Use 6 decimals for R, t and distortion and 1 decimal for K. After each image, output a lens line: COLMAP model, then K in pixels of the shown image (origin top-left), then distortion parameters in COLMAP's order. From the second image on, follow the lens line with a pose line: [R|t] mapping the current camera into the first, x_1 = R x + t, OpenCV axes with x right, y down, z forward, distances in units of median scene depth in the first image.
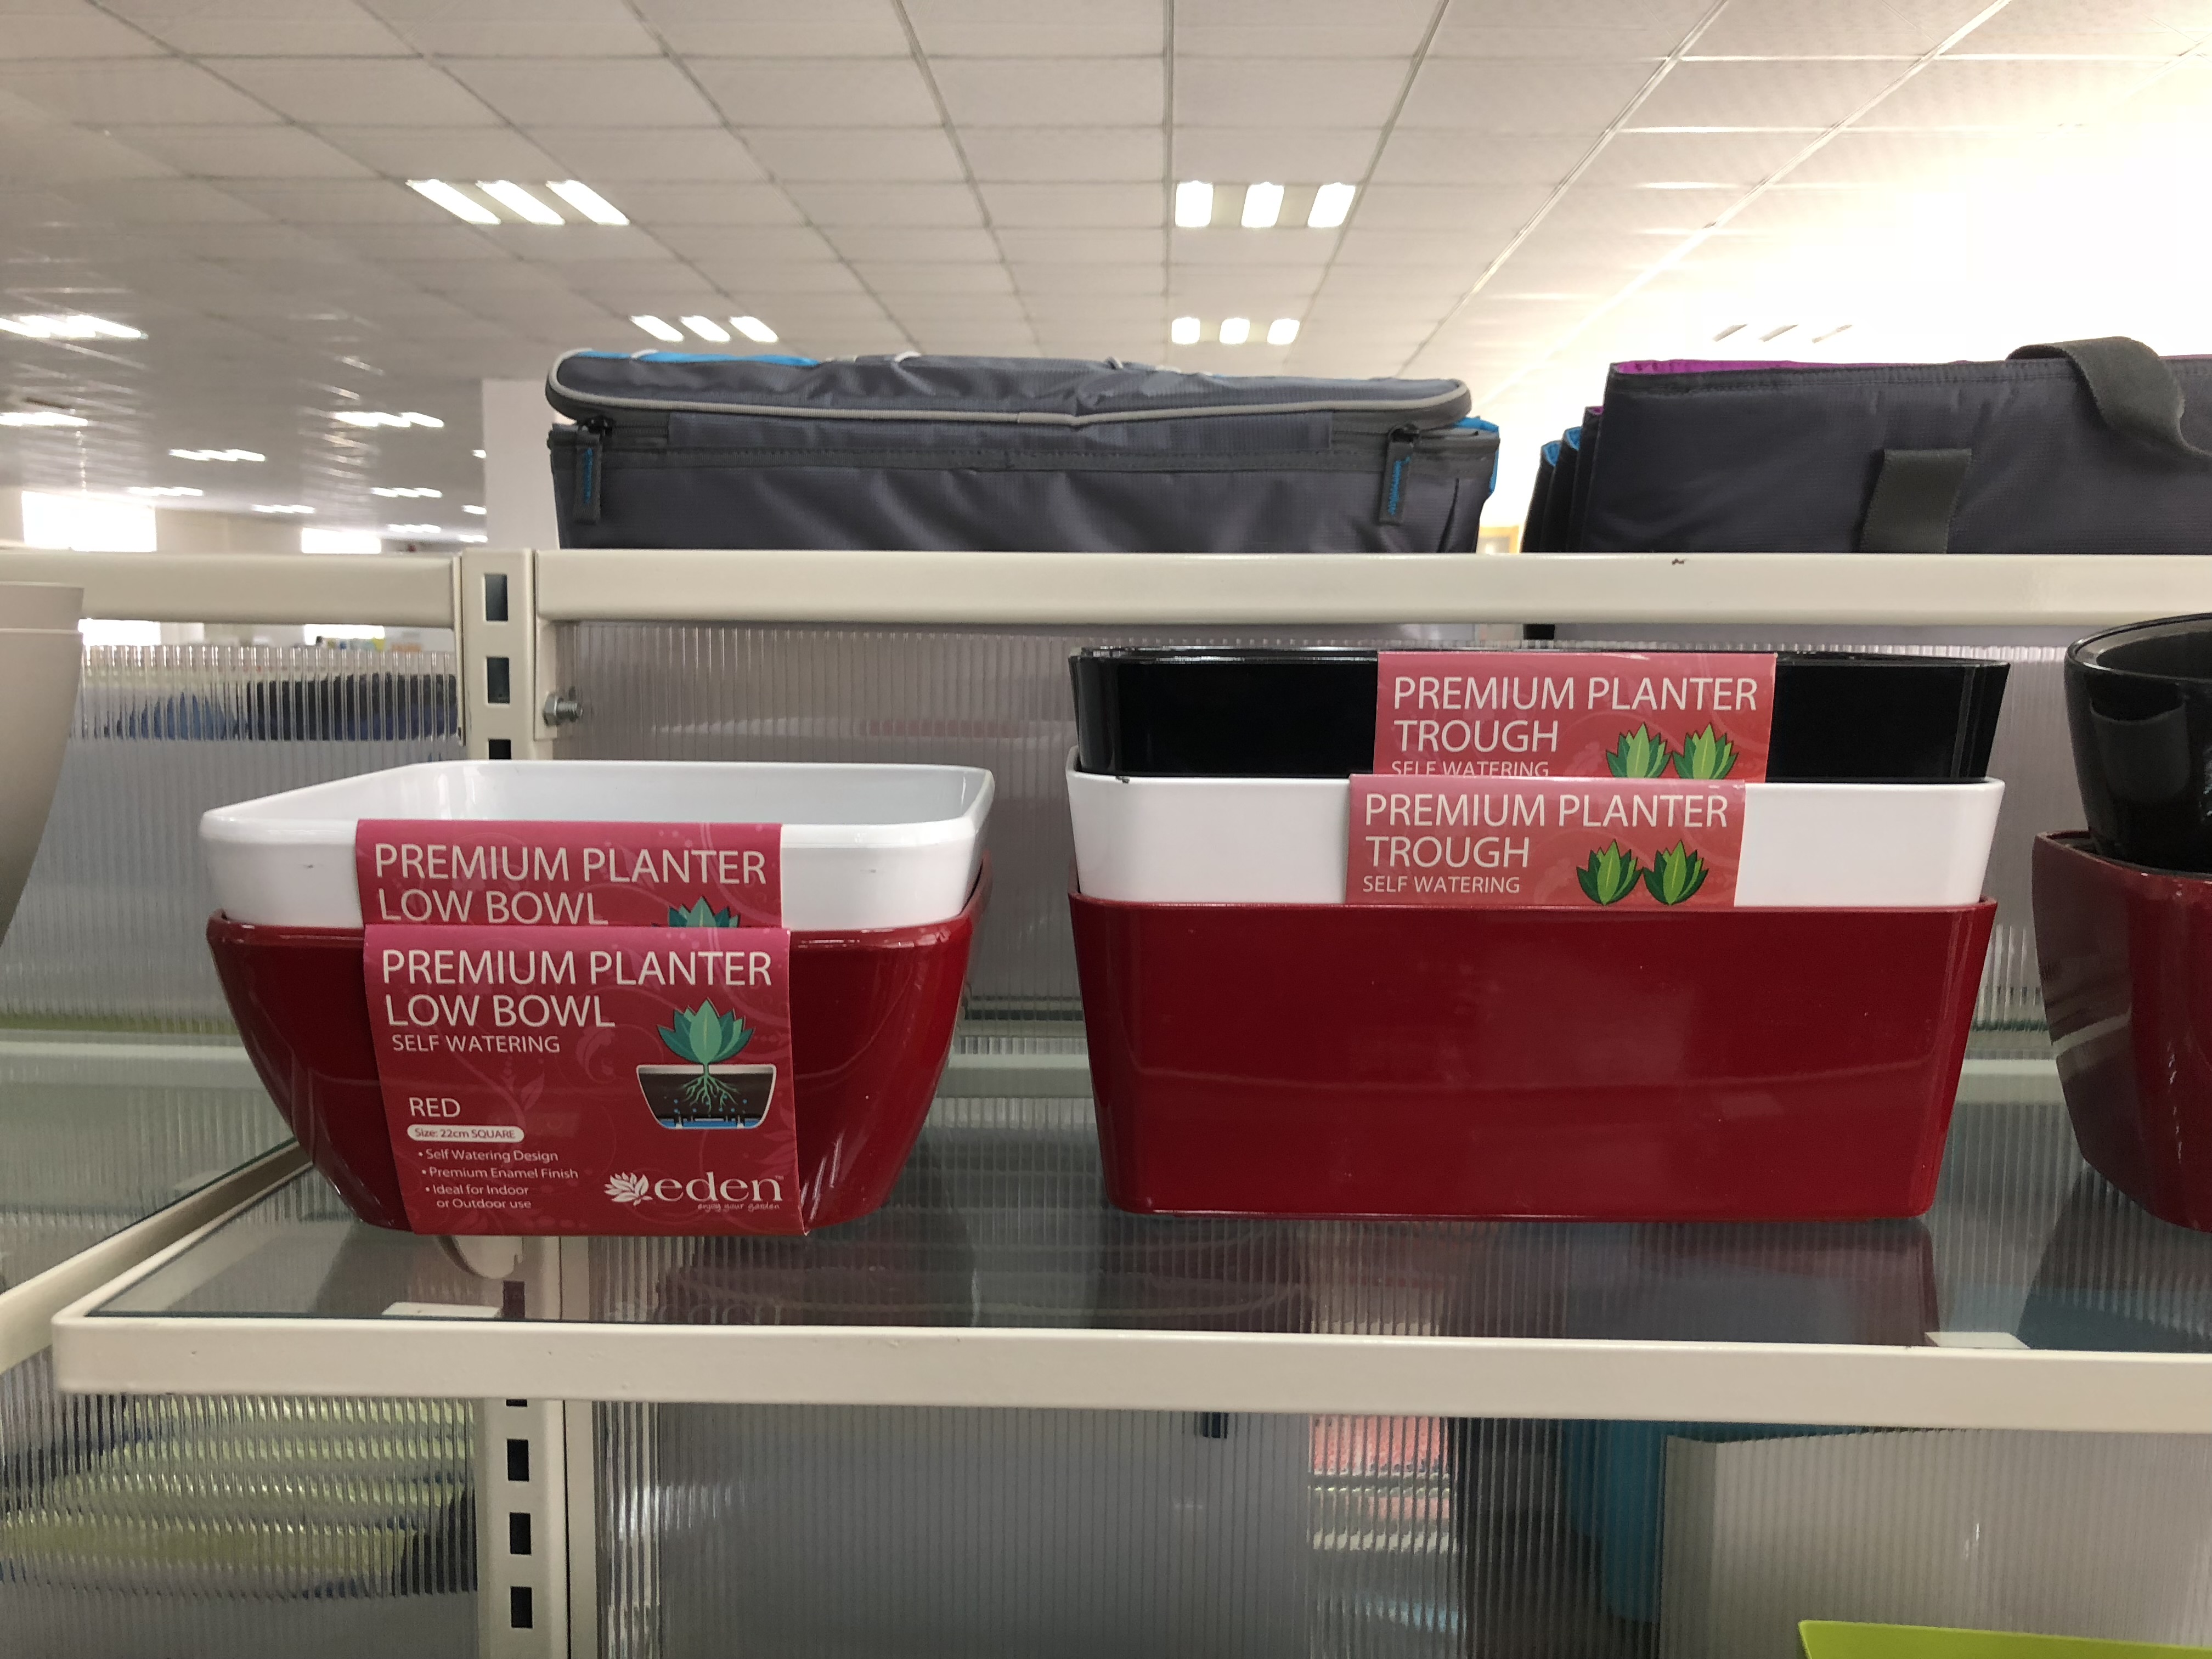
lens RADIAL K [[1812.2, 0, 1119.4], [0, 1812.2, 820.8], [0, 0, 1]] dist [-0.003957, -0.011667]
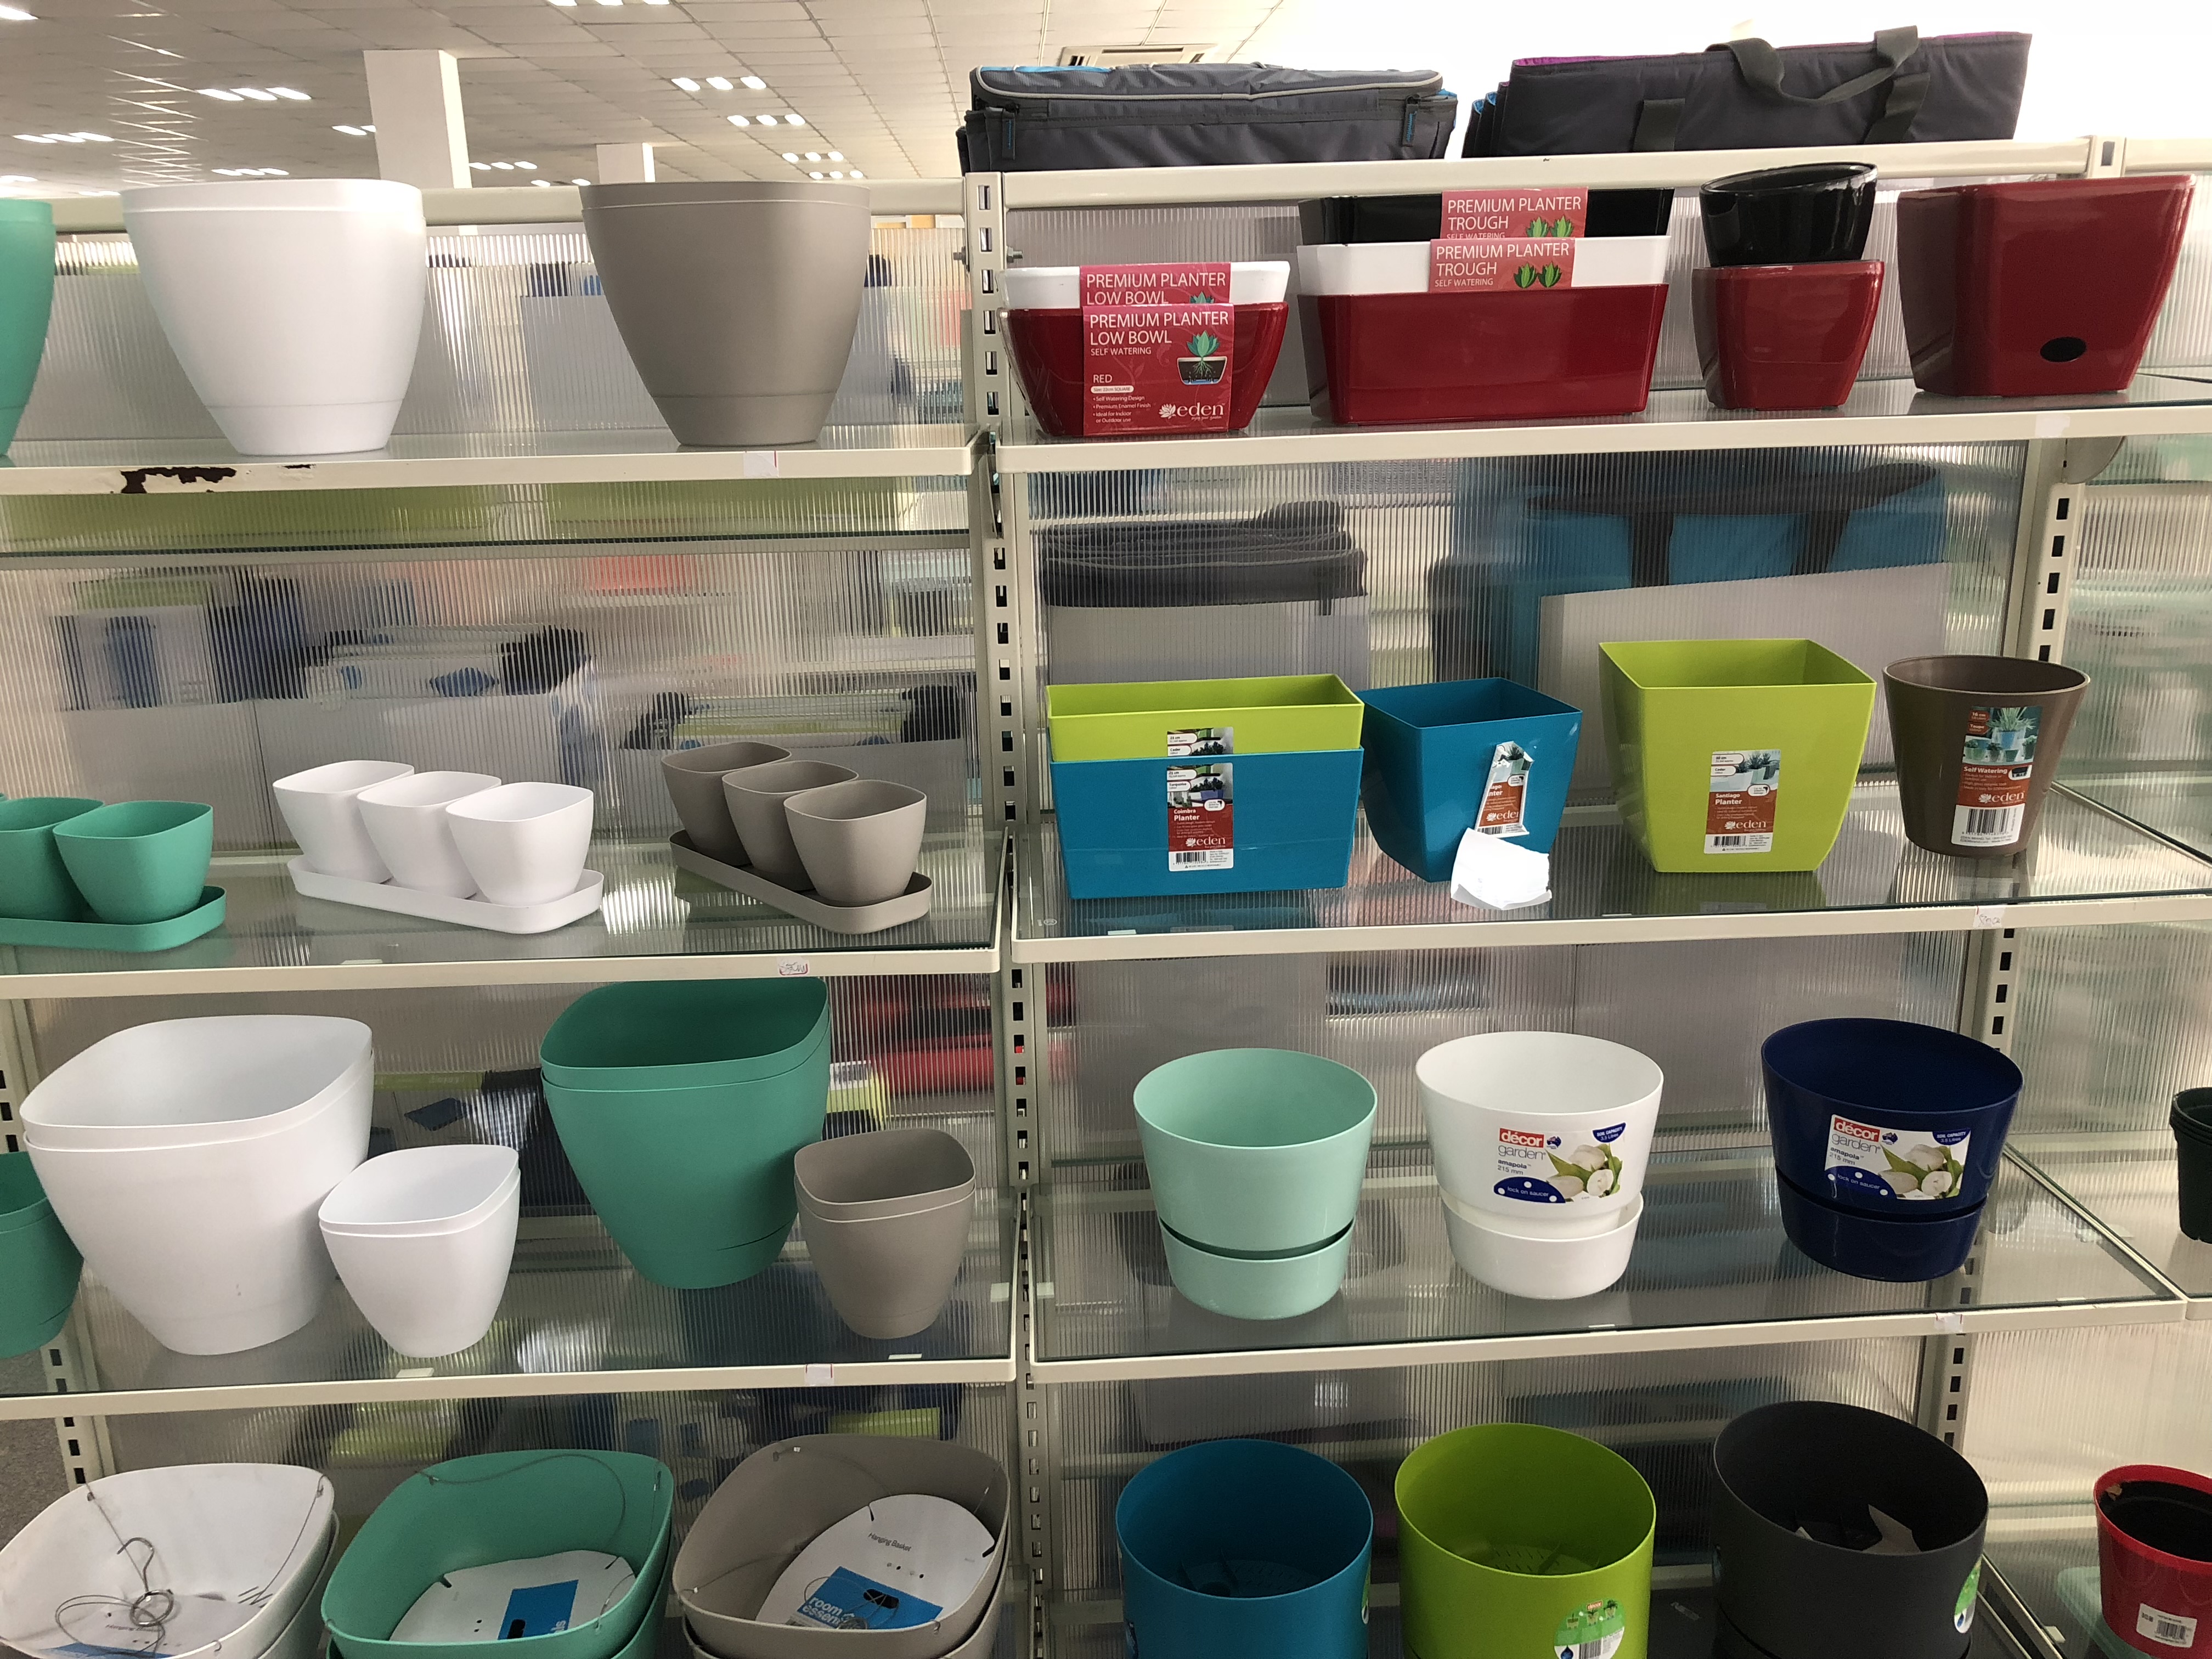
lens RADIAL K [[1812.2, 0, 1089.6], [0, 1812.2, 827.2], [0, 0, 1]] dist [-0.003957, -0.011667]
pose [[0.996345, -0.057705, 0.062987, -0.512127], [0.045391, 0.982271, 0.181889, 0.273613], [-0.072366, -0.178365, 0.981300, -1.501779]]
